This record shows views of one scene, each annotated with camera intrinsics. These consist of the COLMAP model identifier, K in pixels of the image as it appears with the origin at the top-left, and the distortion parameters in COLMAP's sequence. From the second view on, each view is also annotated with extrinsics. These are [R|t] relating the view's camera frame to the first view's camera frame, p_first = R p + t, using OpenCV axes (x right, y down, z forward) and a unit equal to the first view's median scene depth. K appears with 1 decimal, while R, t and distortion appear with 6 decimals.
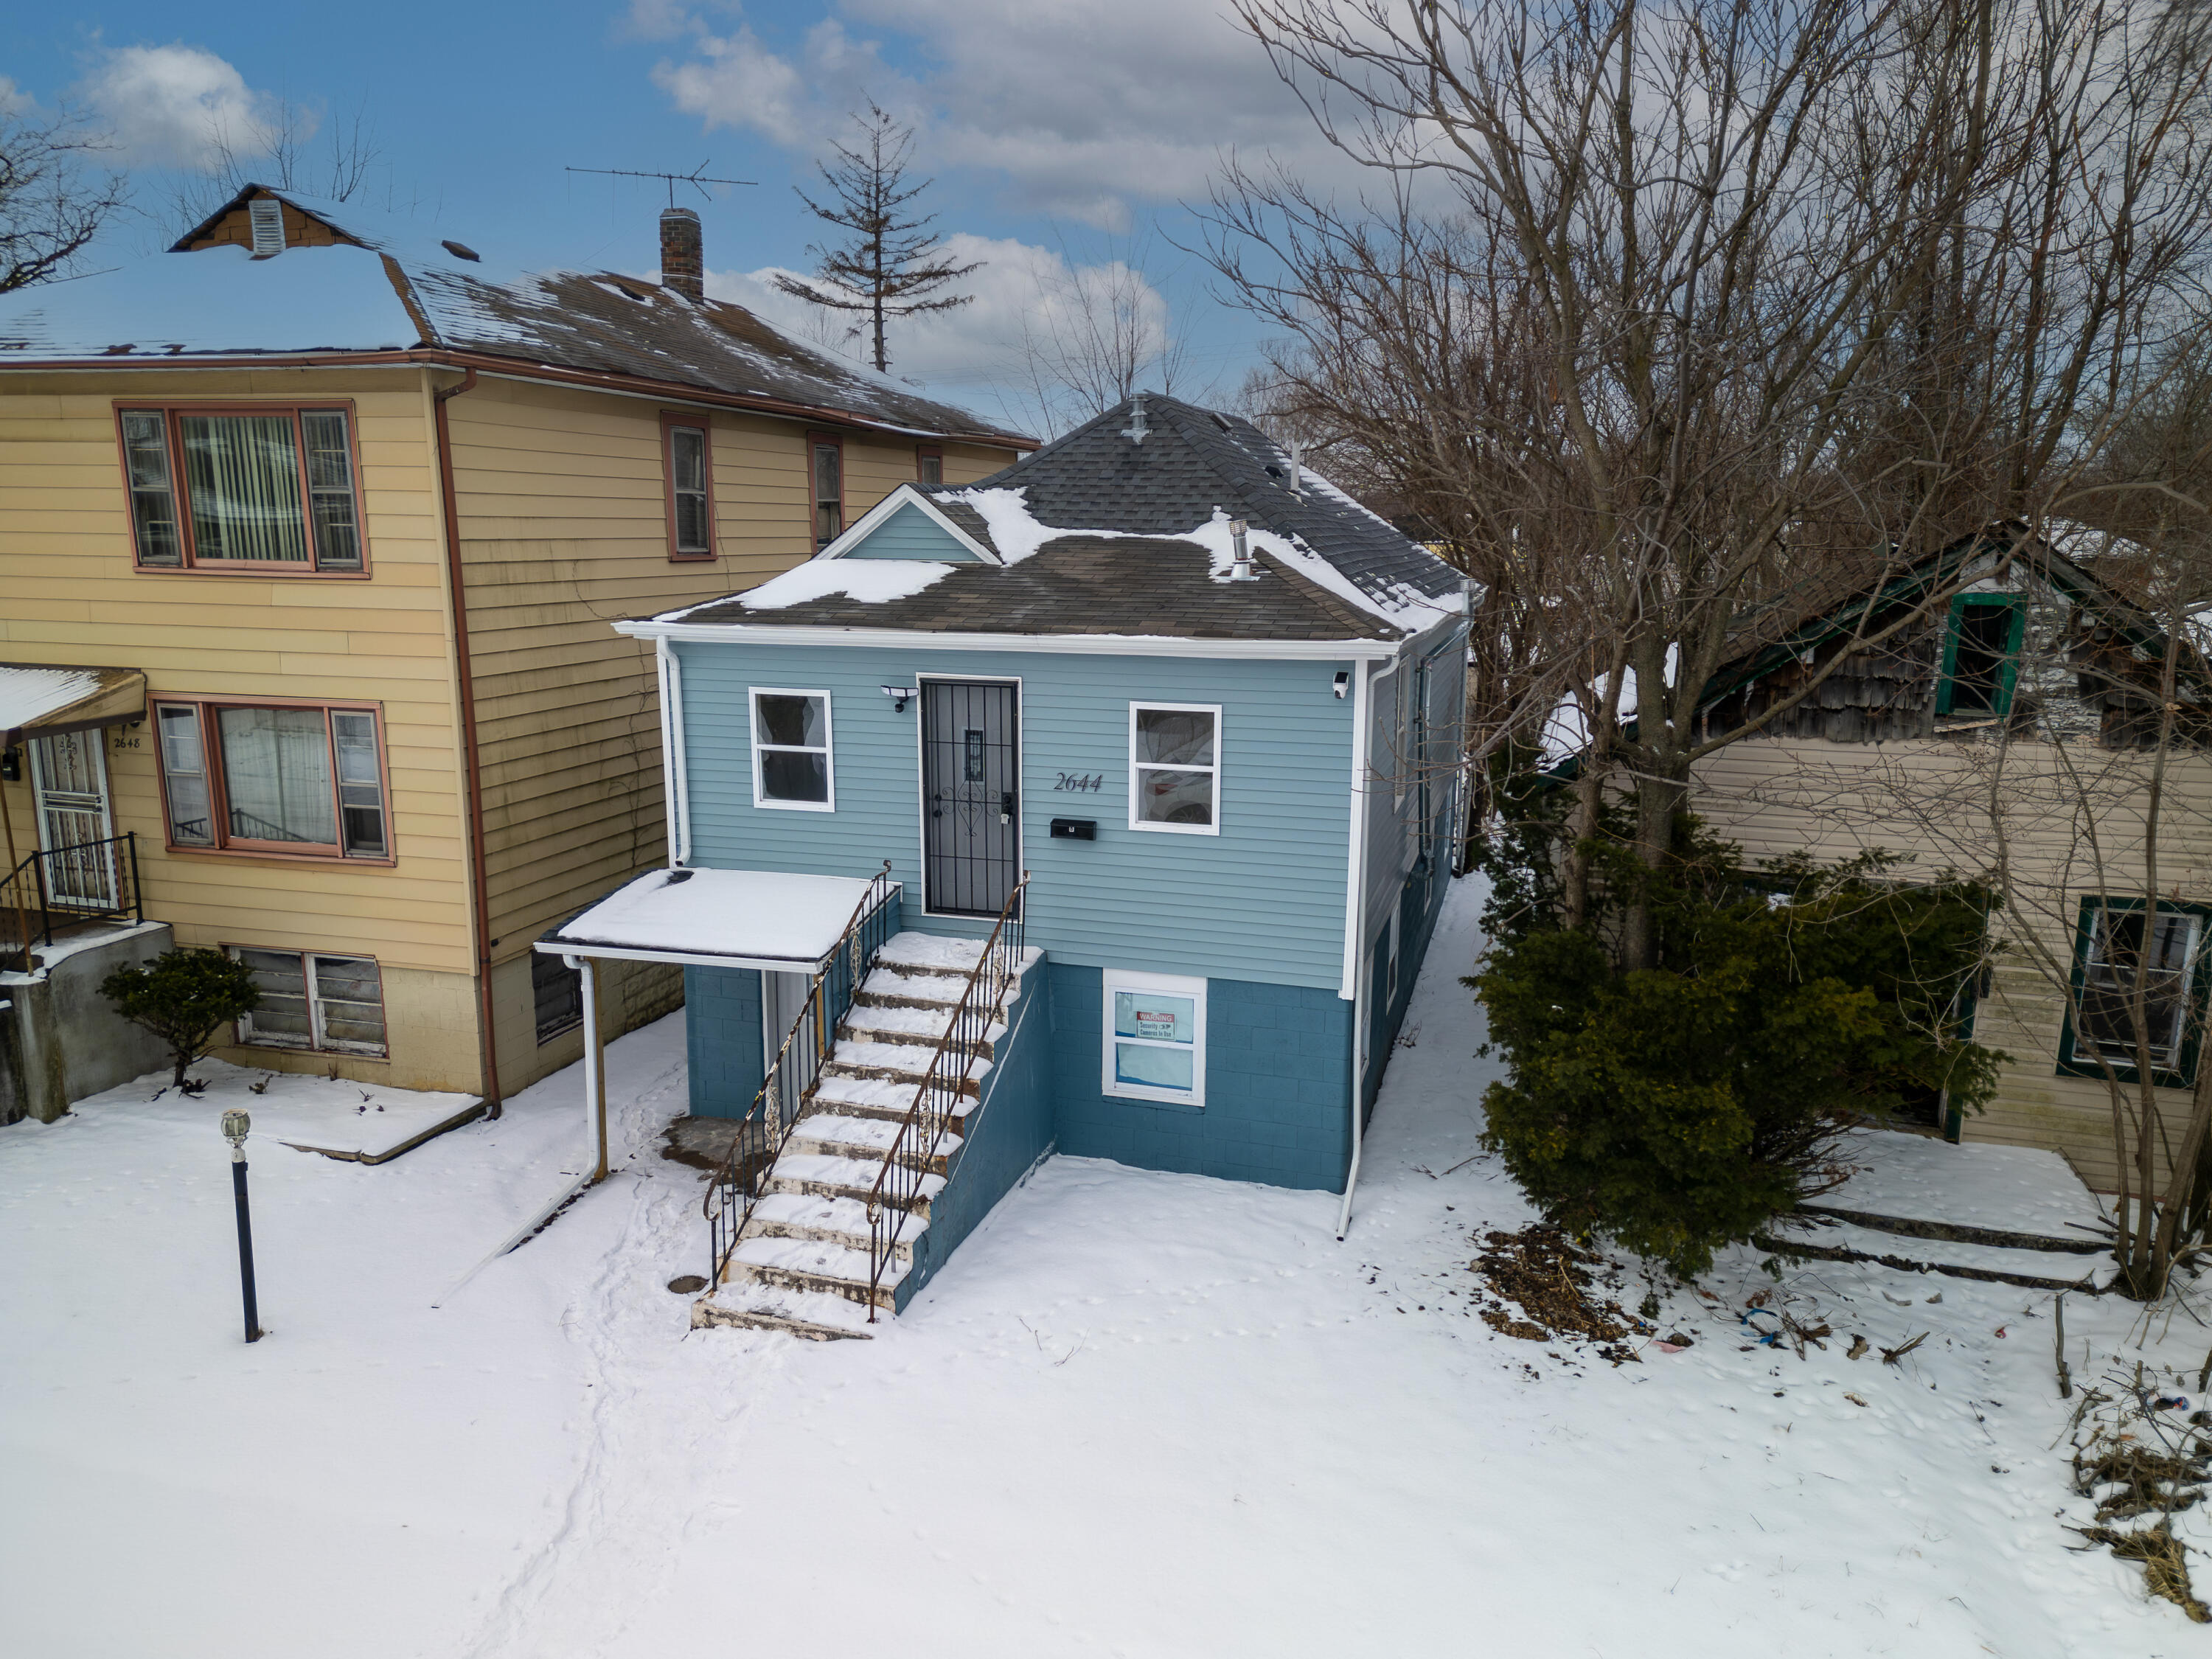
lens RADIAL K [[1529.4, 0, 1105.2], [0, 1529.4, 826.4], [0, 0, 1]] dist [0.087434, -0.059441]
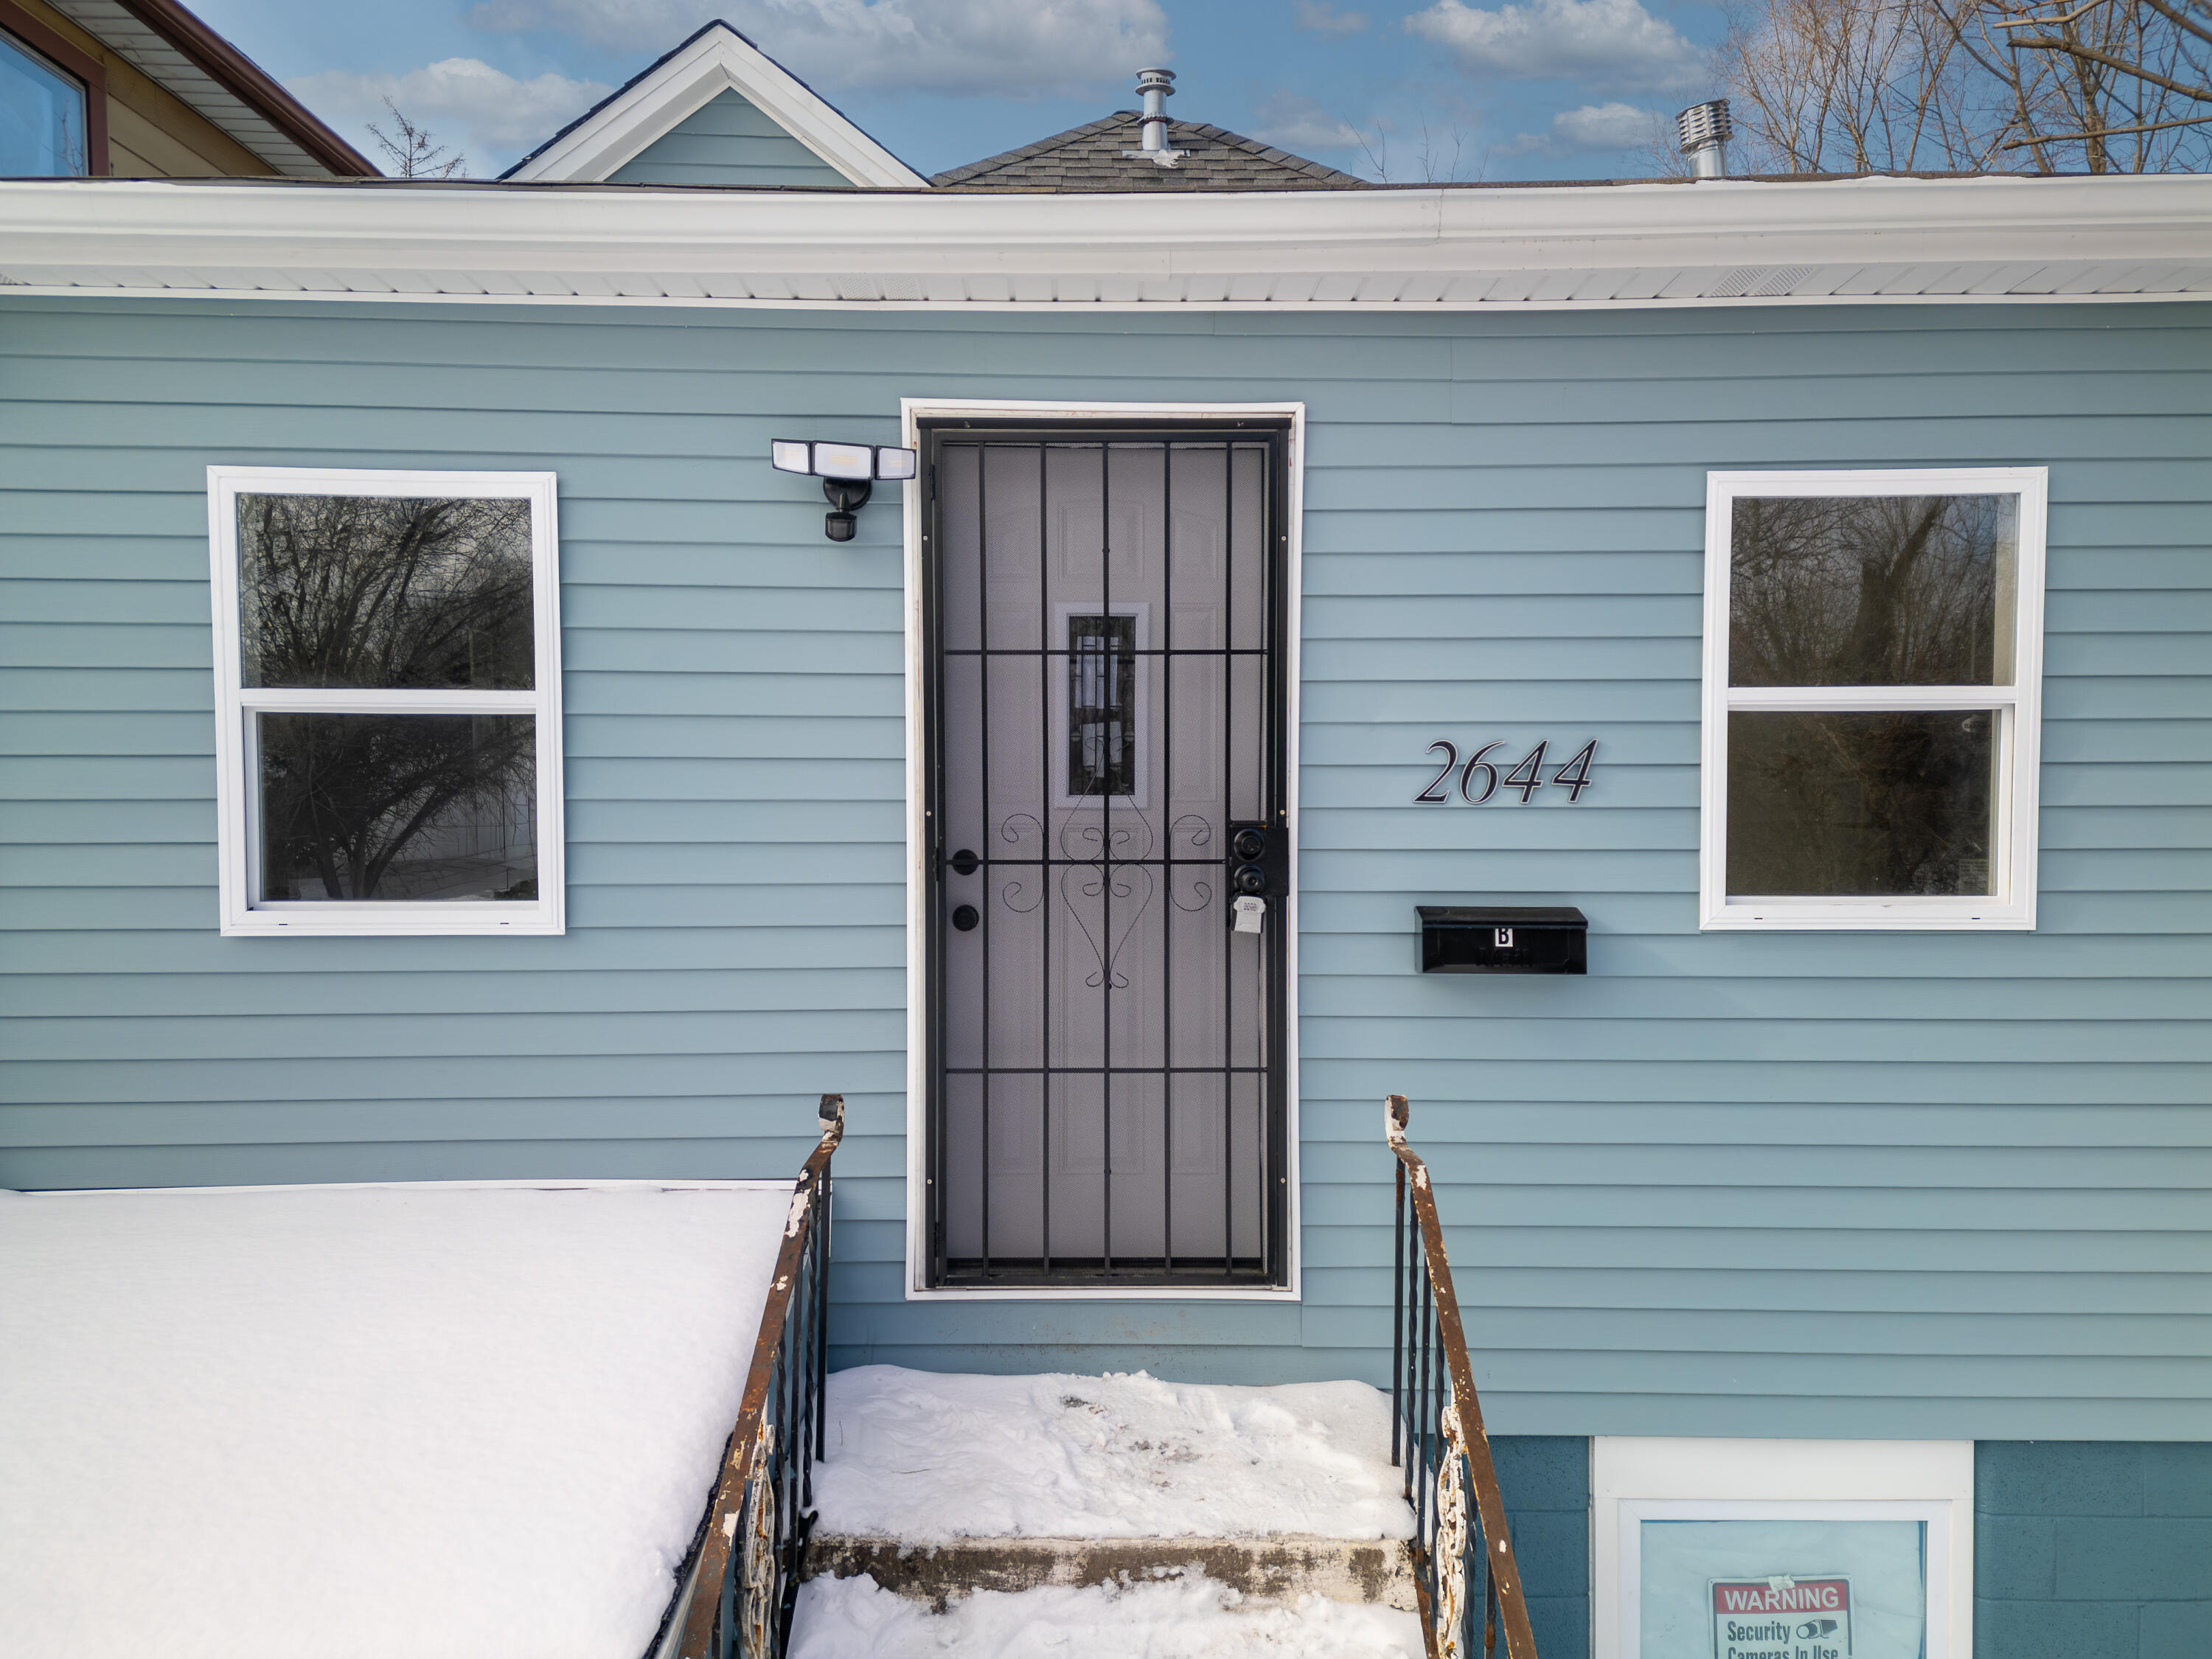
lens RADIAL K [[1549.8, 0, 1112.8], [0, 1549.8, 823.8], [0, 0, 1]] dist [0.036682, -0.002836]
pose [[0.953709, -0.014259, 0.300392, -0.175493], [0.061609, 0.986953, -0.148753, 0.019064], [-0.294351, 0.160374, 0.942145, 0.753643]]
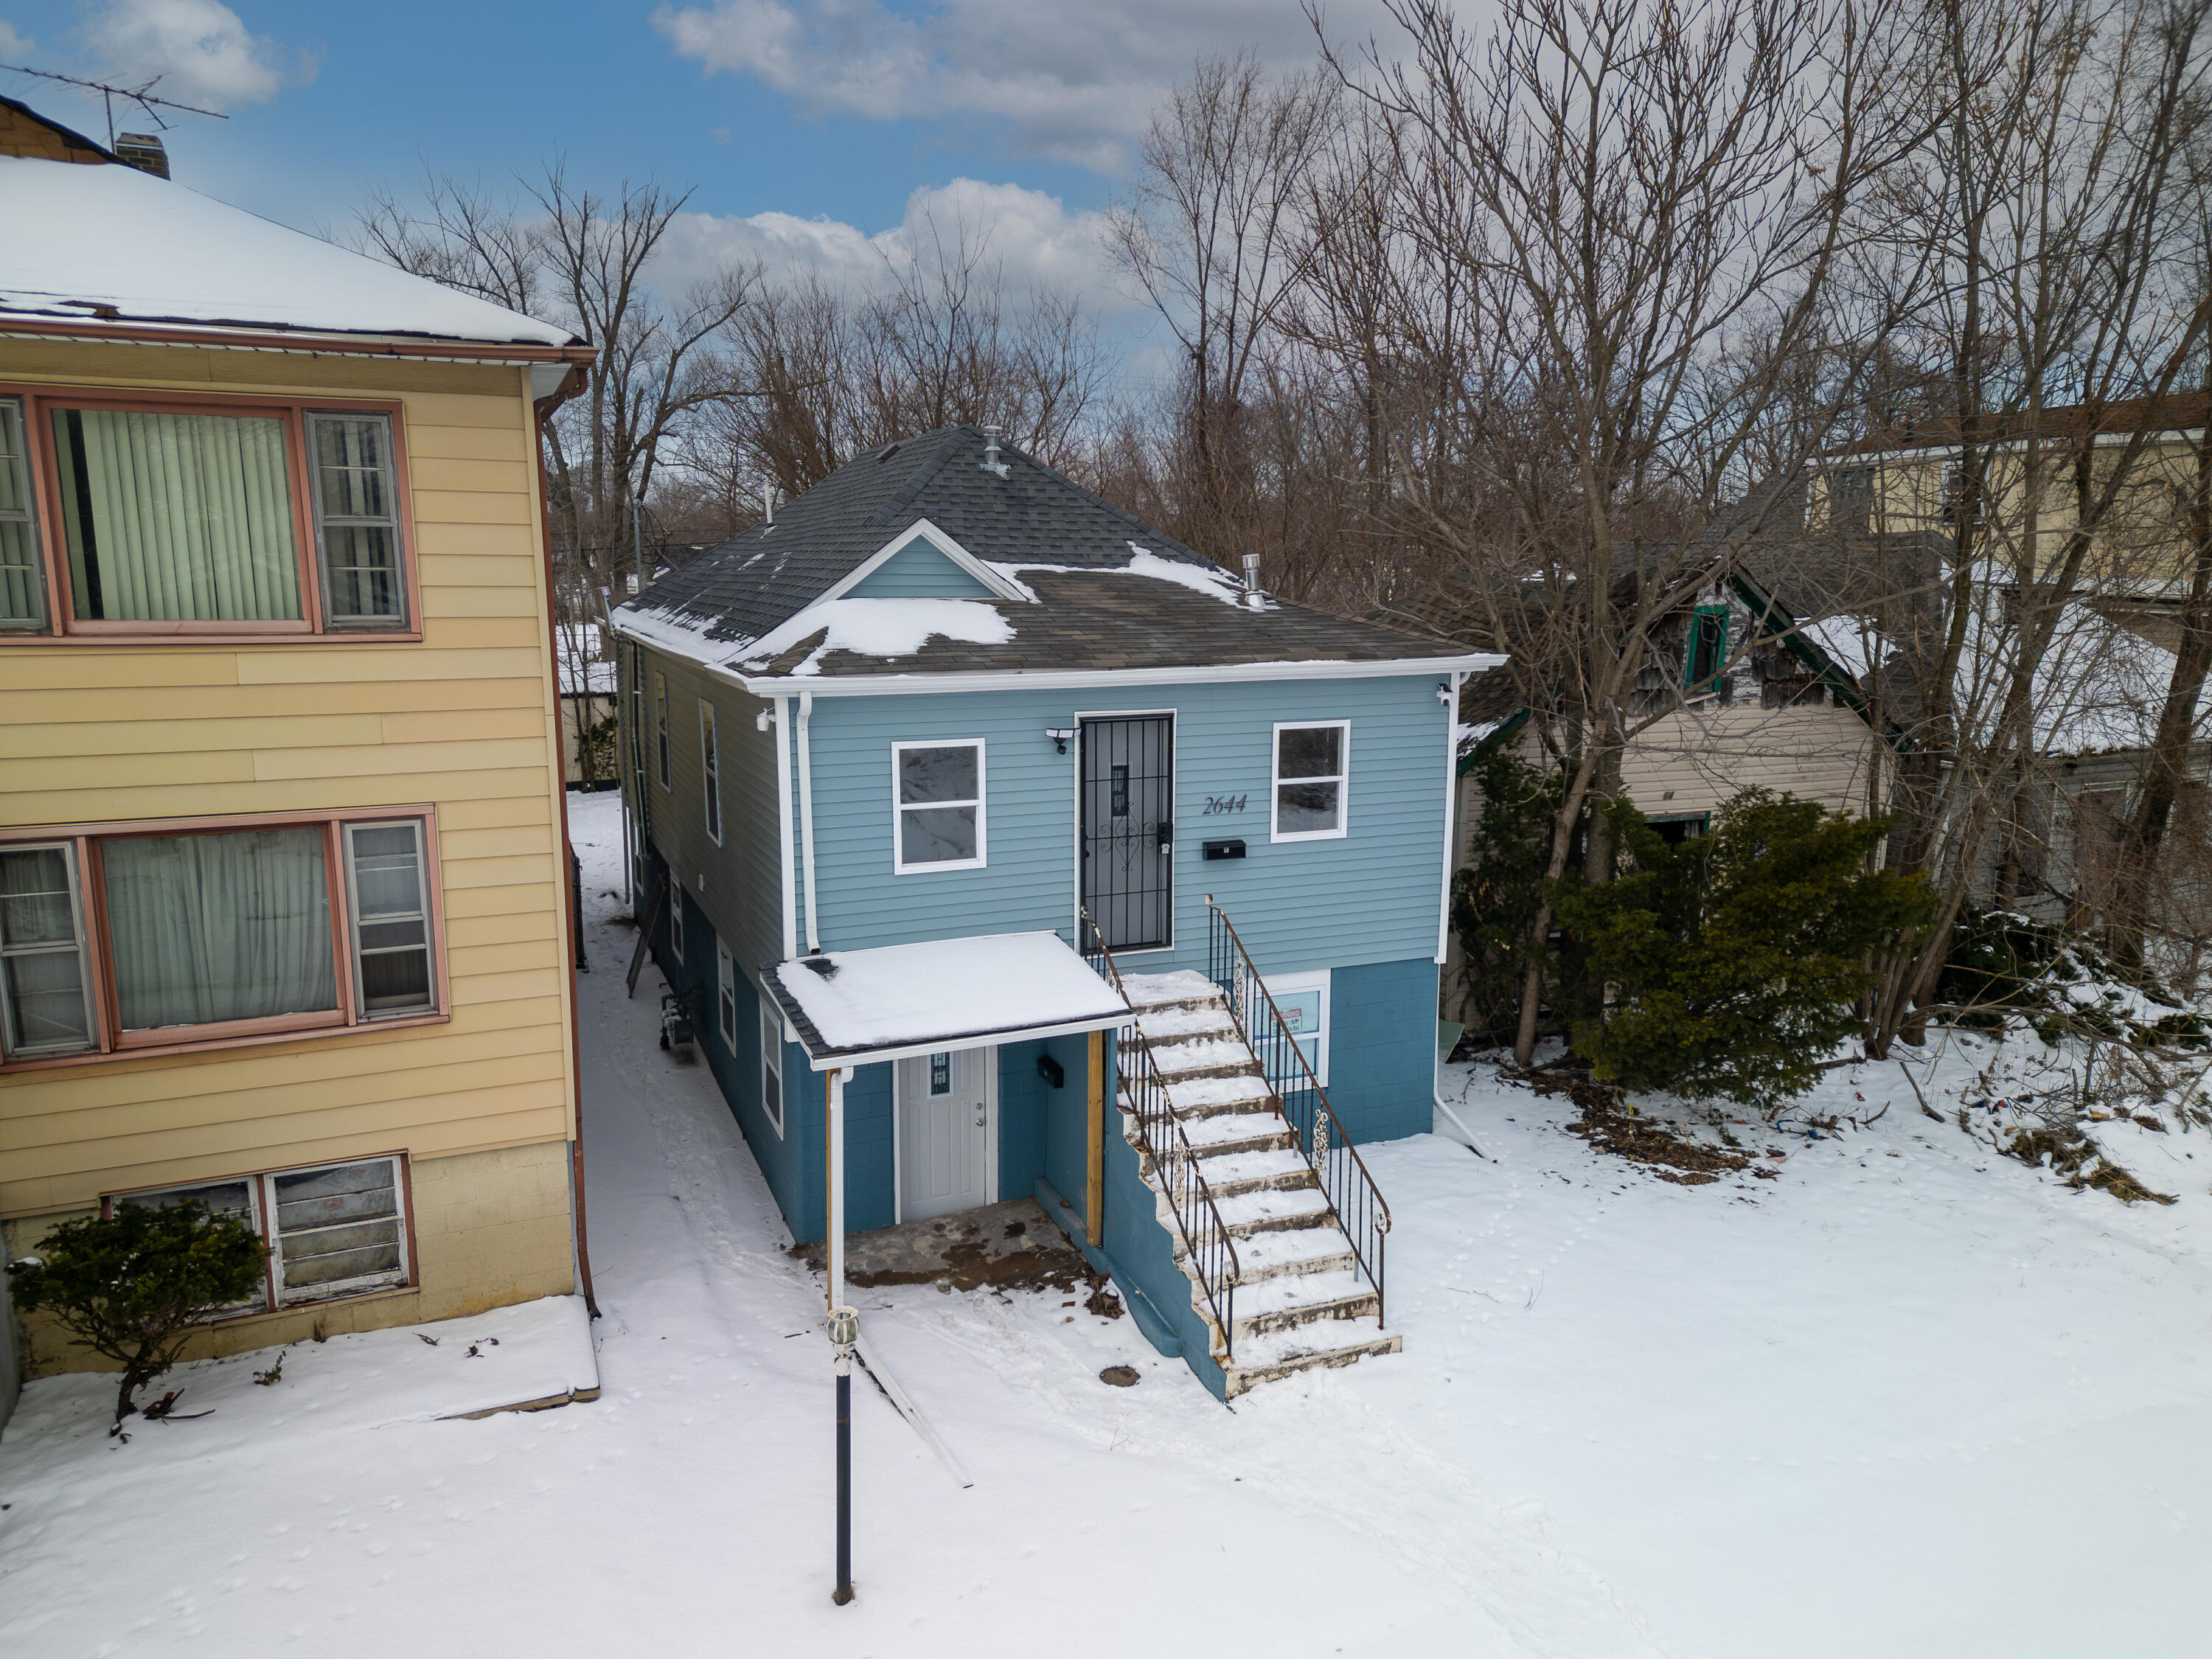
lens RADIAL K [[1529.4, 0, 1105.2], [0, 1529.4, 826.4], [0, 0, 1]] dist [0.087434, -0.059441]
pose [[0.770205, -0.114449, 0.627444, -0.743833], [0.124228, 0.991846, 0.028425, -0.054557], [-0.625581, 0.056053, 0.778143, 0.237085]]
